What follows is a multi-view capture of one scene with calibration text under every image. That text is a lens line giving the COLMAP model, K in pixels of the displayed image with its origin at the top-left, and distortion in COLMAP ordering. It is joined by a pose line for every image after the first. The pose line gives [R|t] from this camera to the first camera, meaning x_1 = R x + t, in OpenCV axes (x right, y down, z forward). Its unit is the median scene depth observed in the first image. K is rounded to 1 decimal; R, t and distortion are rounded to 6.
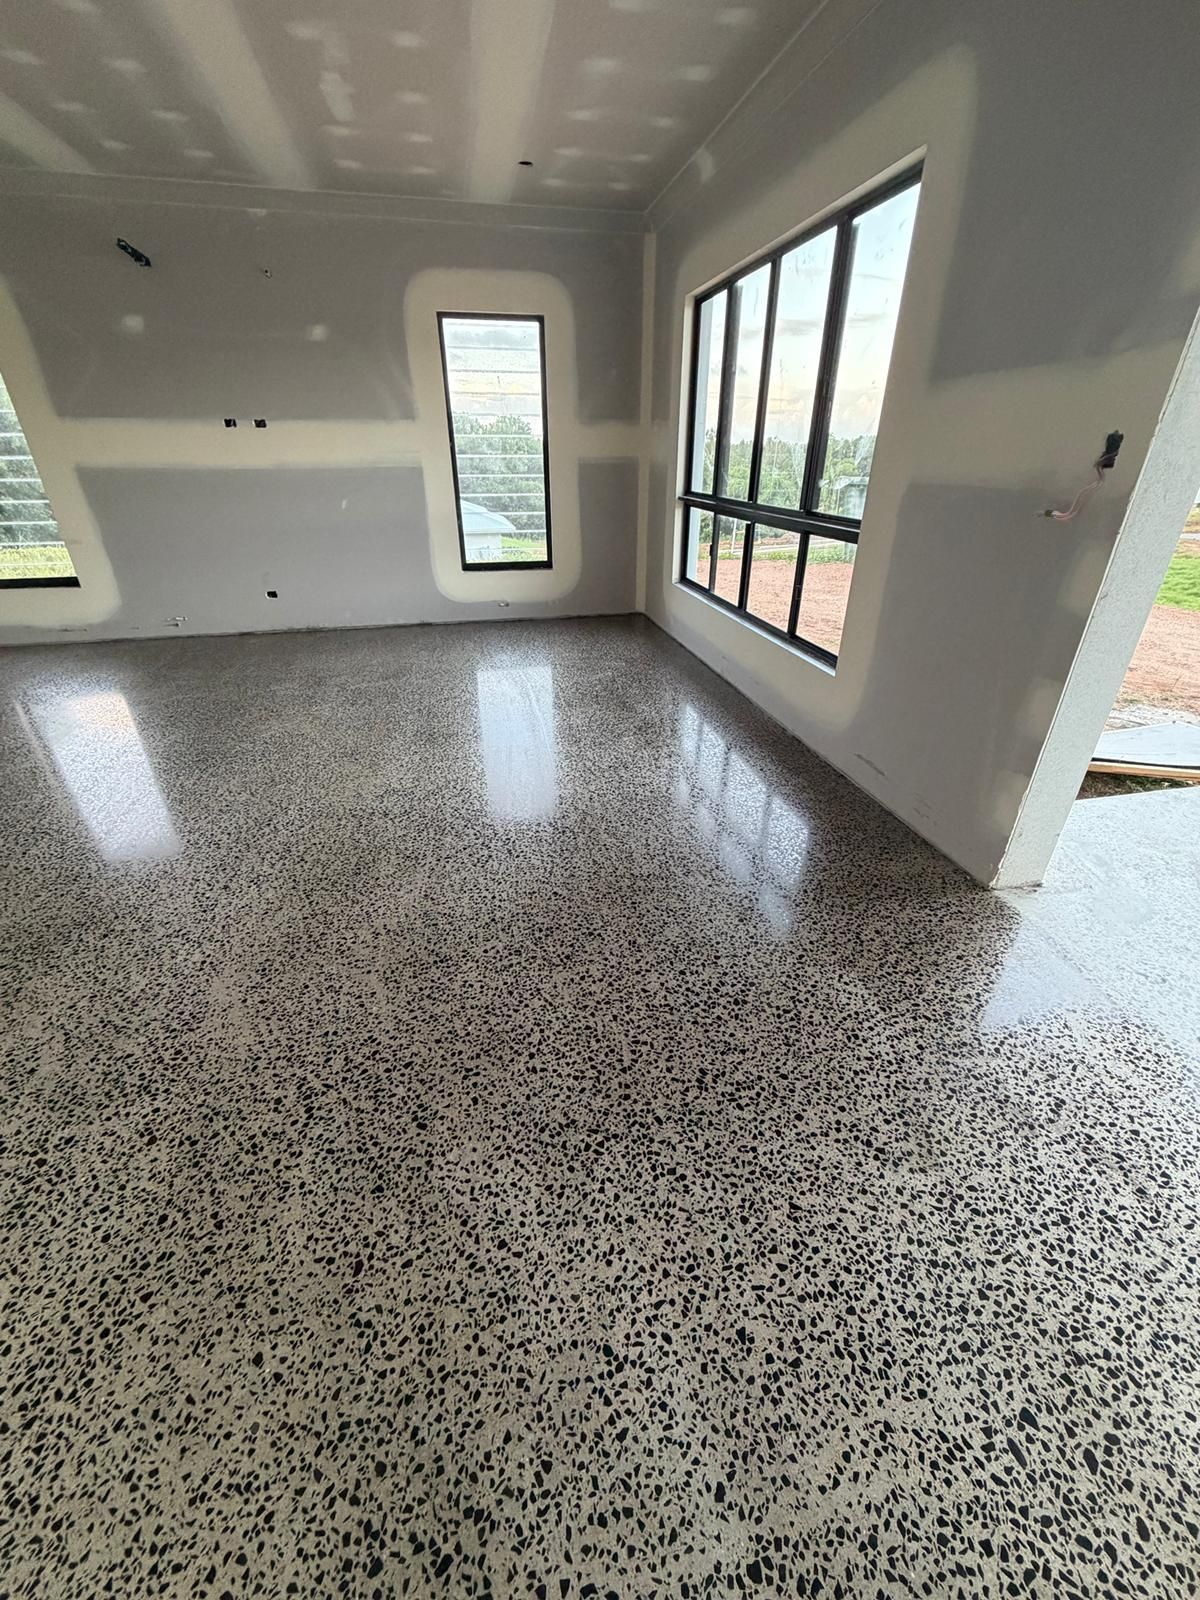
lens RADIAL K [[632.7, 0, 600.0], [0, 632.7, 800.0], [0, 0, 1]] dist [0.000181, 0.000128]
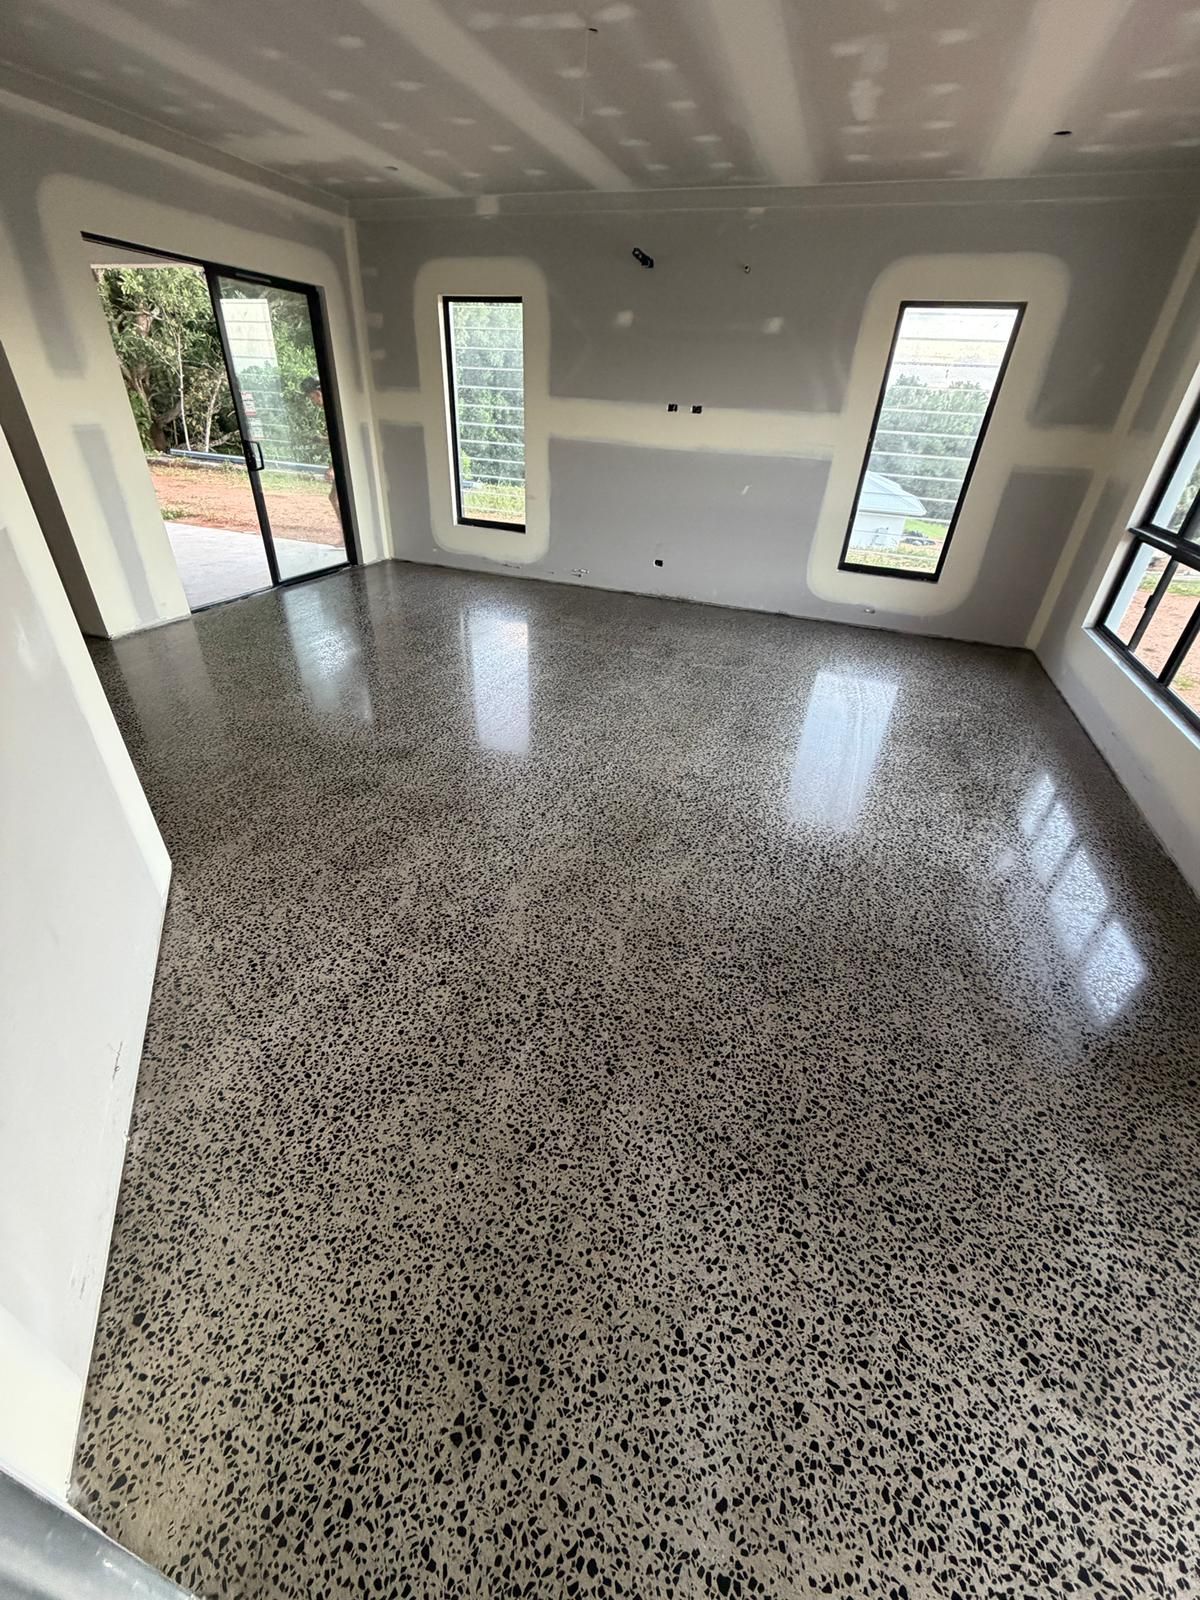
lens RADIAL K [[632.7, 0, 600.0], [0, 632.7, 800.0], [0, 0, 1]] dist [0.000181, 0.000128]
pose [[0.839227, 0.322210, -0.438039, 0.056288], [-0.300752, 0.946153, 0.119763, -0.100456], [0.453041, 0.031233, 0.890942, -0.086706]]
